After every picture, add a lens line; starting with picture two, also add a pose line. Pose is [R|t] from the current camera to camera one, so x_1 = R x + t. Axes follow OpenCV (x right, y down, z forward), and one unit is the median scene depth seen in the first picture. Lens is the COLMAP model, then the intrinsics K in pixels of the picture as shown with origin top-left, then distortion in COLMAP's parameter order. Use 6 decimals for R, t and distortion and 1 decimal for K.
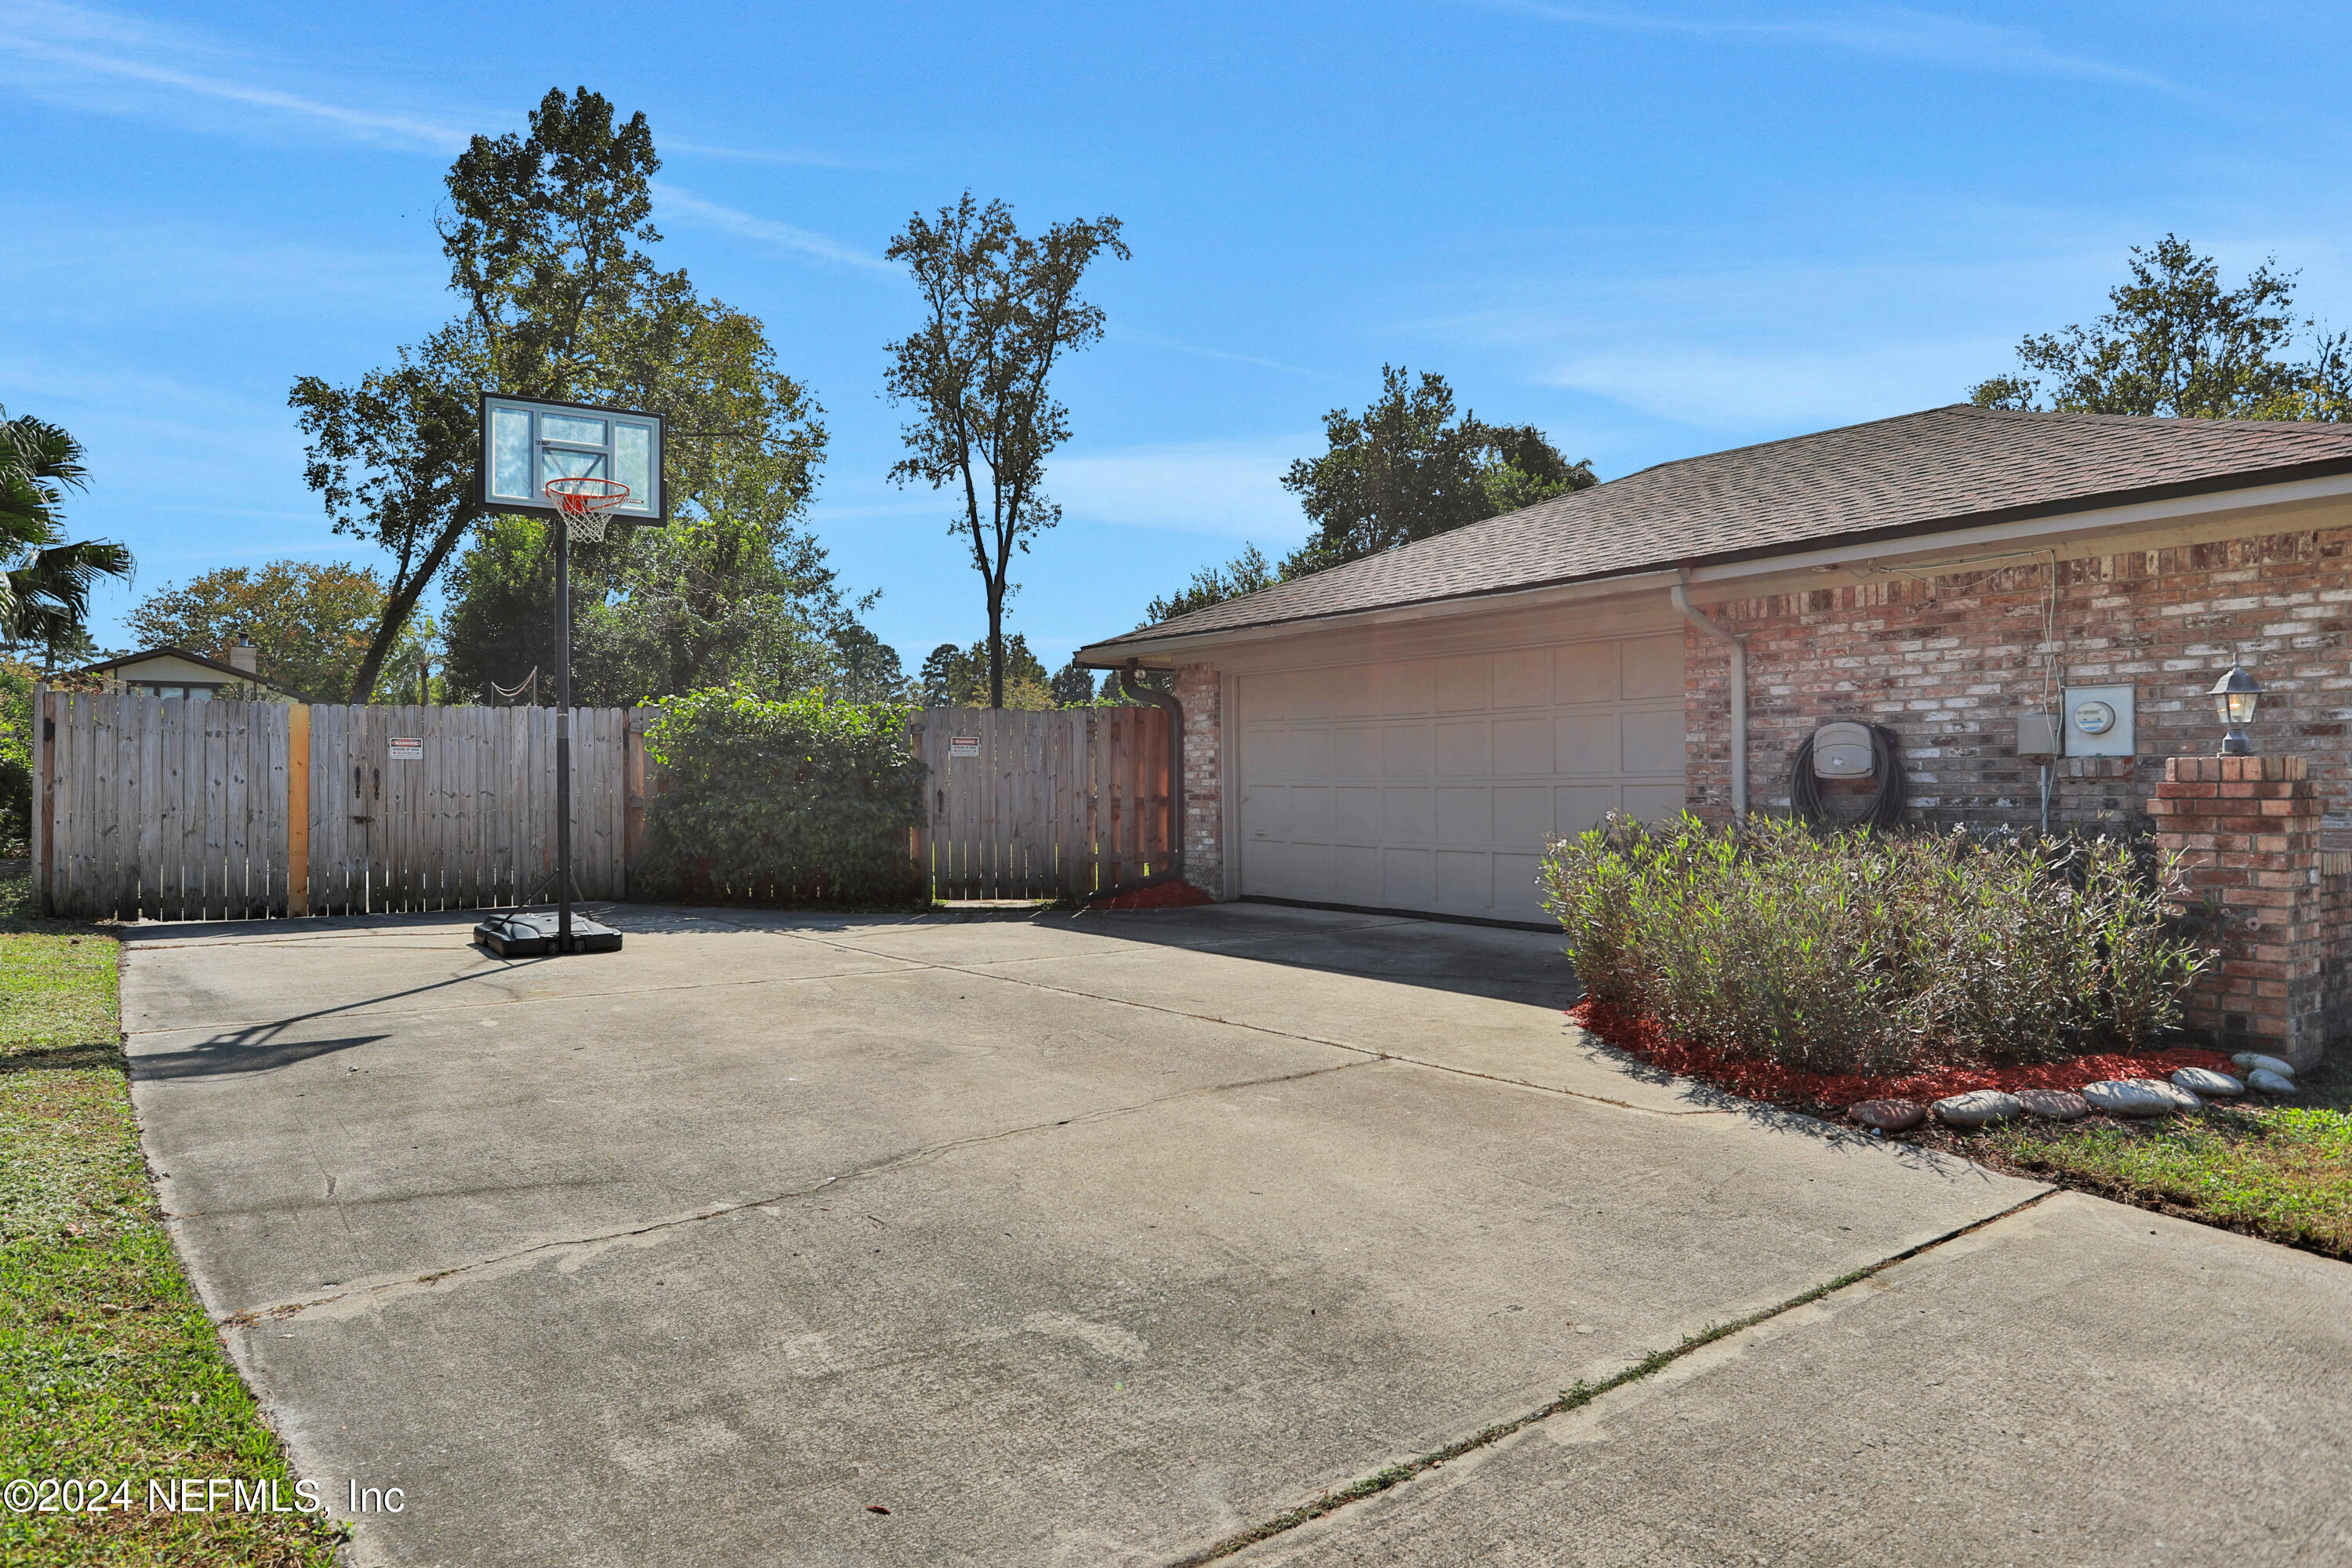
lens RADIAL K [[1398.7, 0, 1174.1], [0, 1398.7, 783.0], [0, 0, 1]] dist [0.000574, -0.001260]
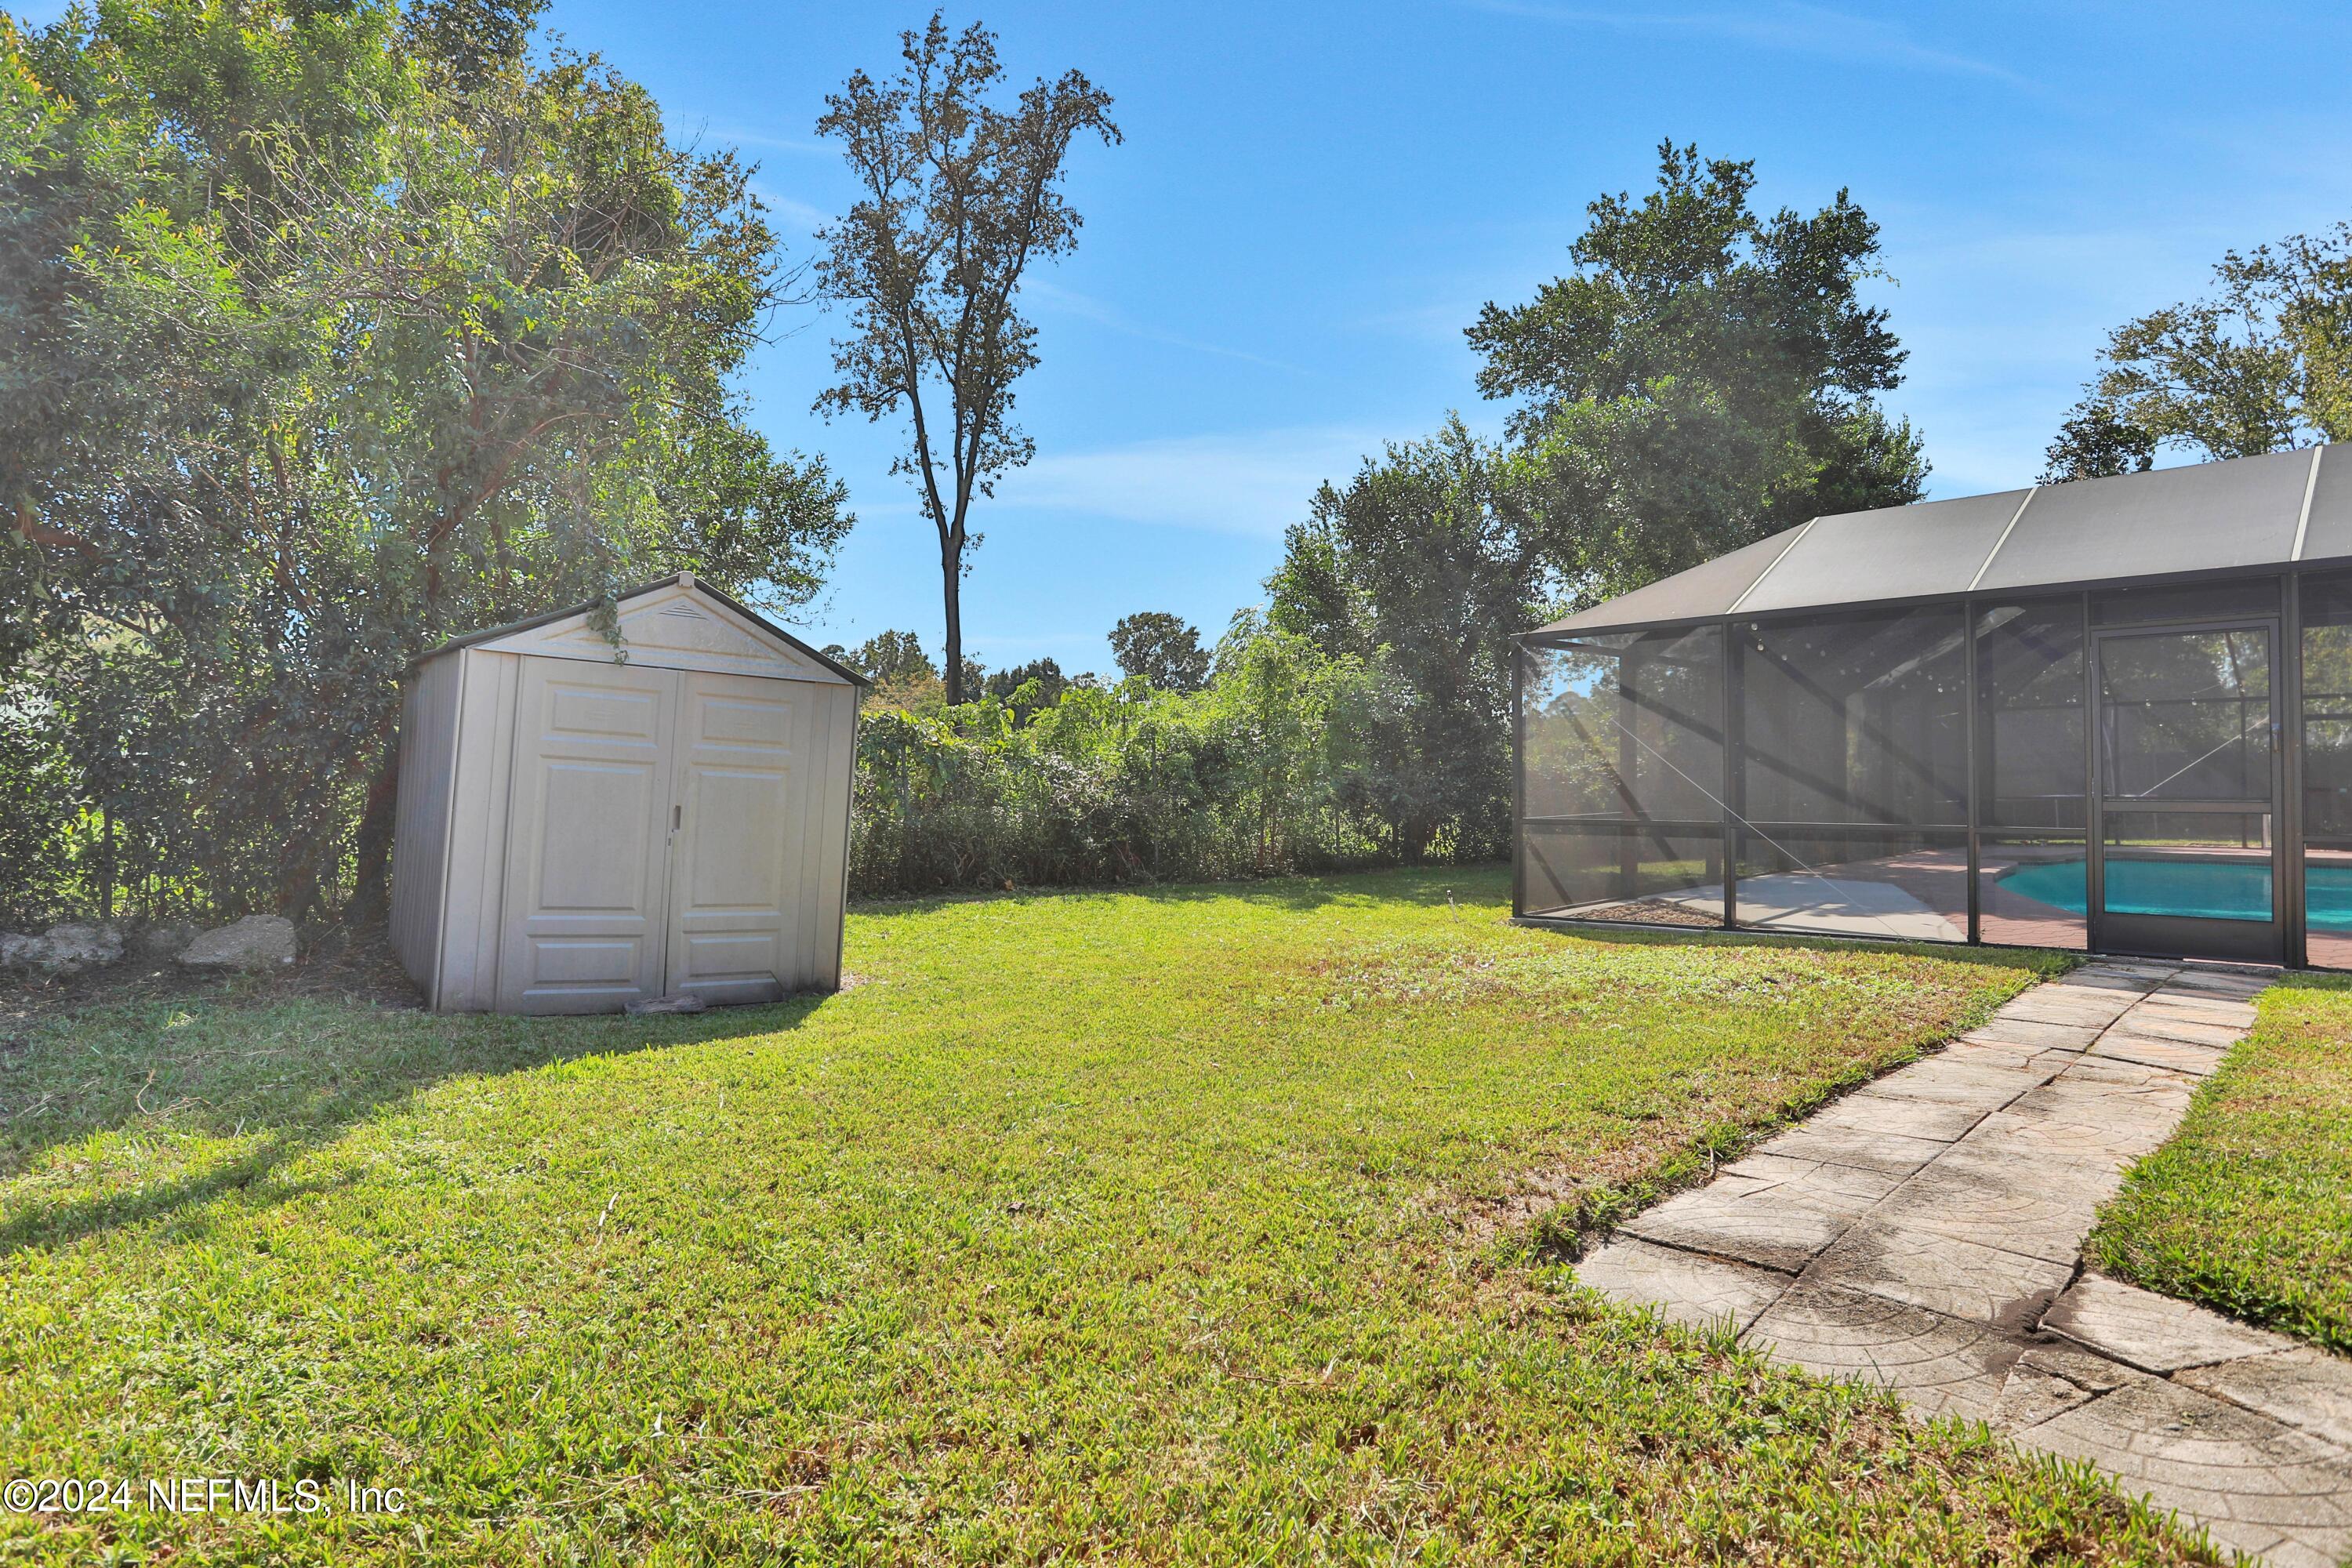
lens RADIAL K [[1234.8, 0, 1181.4], [0, 1234.8, 787.1], [0, 0, 1]] dist [-0.053733, 0.008282]
pose [[0.991797, -0.003783, 0.127766, -0.087976], [0.003028, 0.999977, 0.006105, -0.000175], [-0.127786, -0.005668, 0.991786, 0.278161]]
